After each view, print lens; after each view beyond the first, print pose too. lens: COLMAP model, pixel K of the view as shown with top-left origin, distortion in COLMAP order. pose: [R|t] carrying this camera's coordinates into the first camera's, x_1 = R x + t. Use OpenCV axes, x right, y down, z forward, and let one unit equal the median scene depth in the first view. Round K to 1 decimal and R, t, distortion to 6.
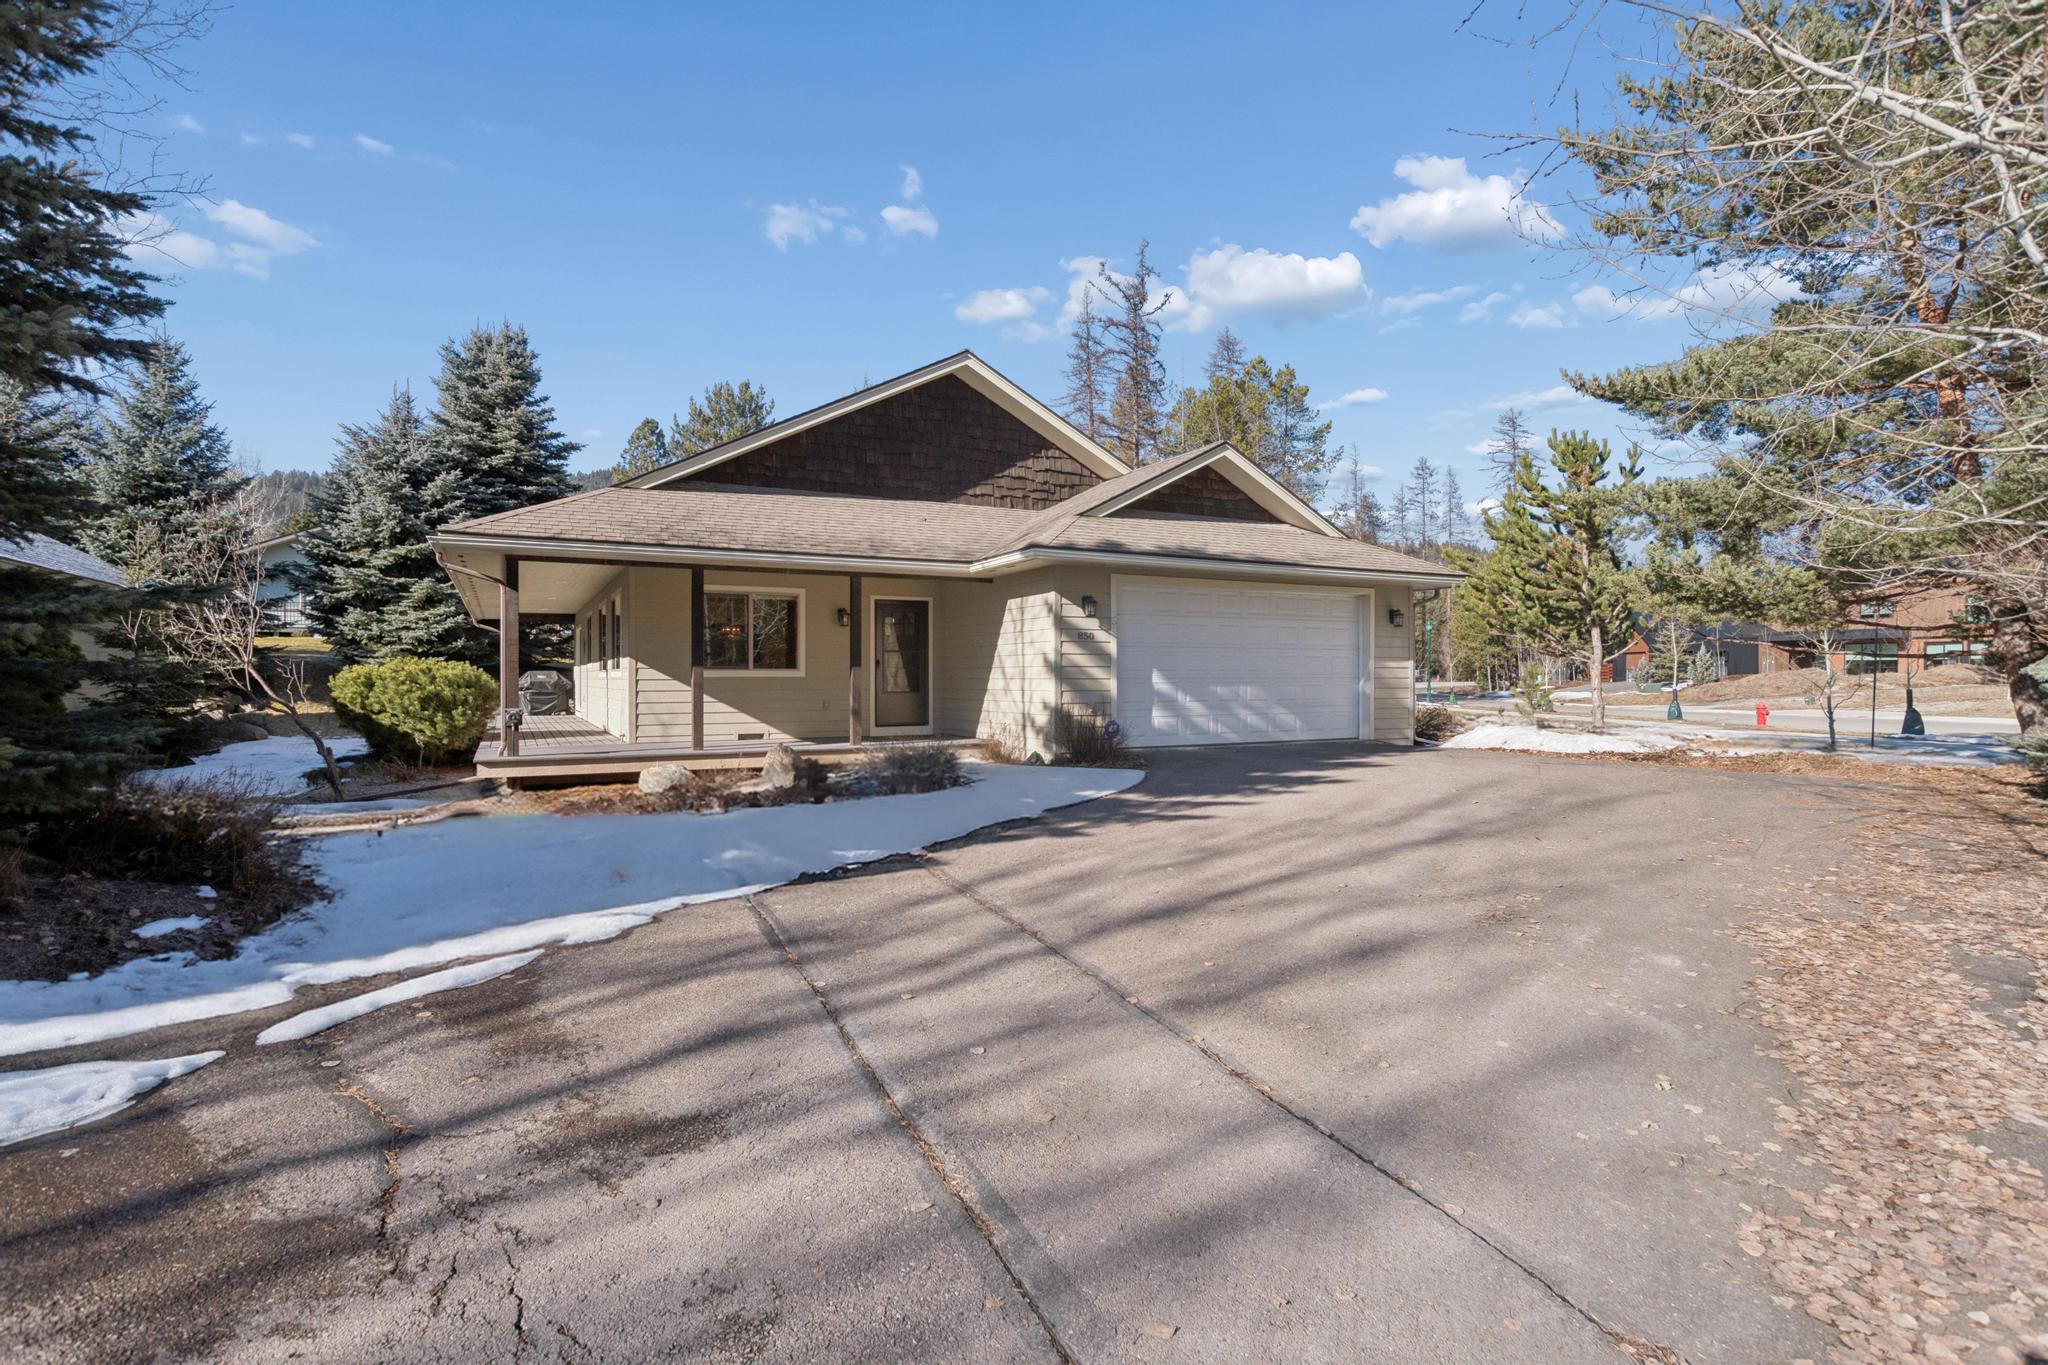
lens RADIAL K [[1007.6, 0, 1029.1], [0, 1007.6, 664.6], [0, 0, 1]] dist [-0.005628, -0.000106]
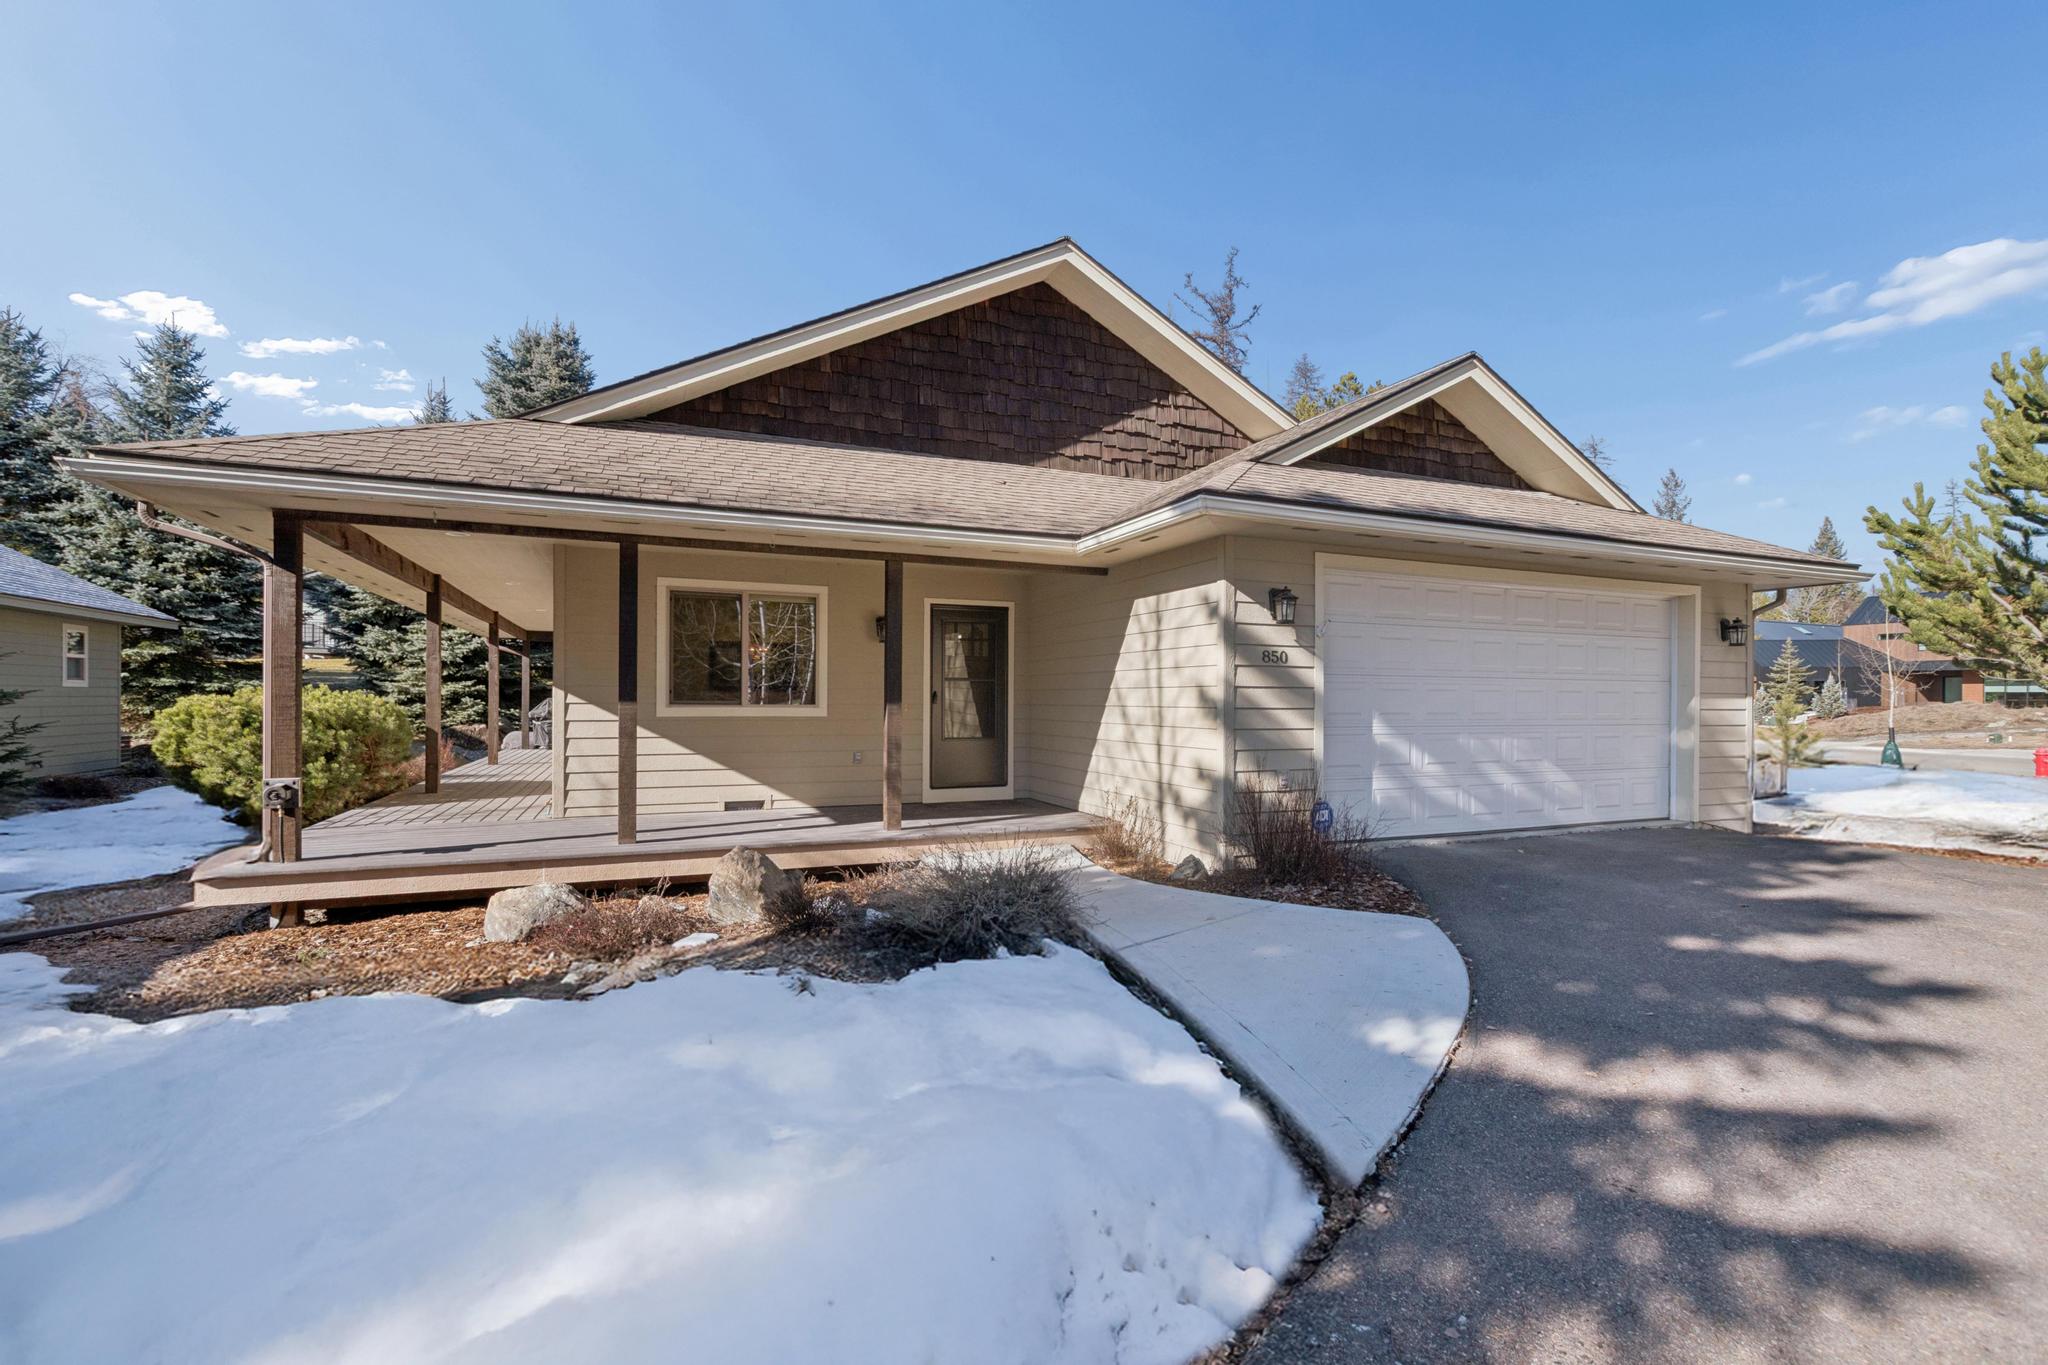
lens RADIAL K [[880.4, 0, 1026.4], [0, 880.4, 690.4], [0, 0, 1]] dist [0.003237, -0.000042]
pose [[0.997142, 0.007120, -0.075211, -0.042900], [-0.006914, 0.999972, 0.002999, -0.008176], [0.075230, -0.002470, 0.997163, 0.413465]]
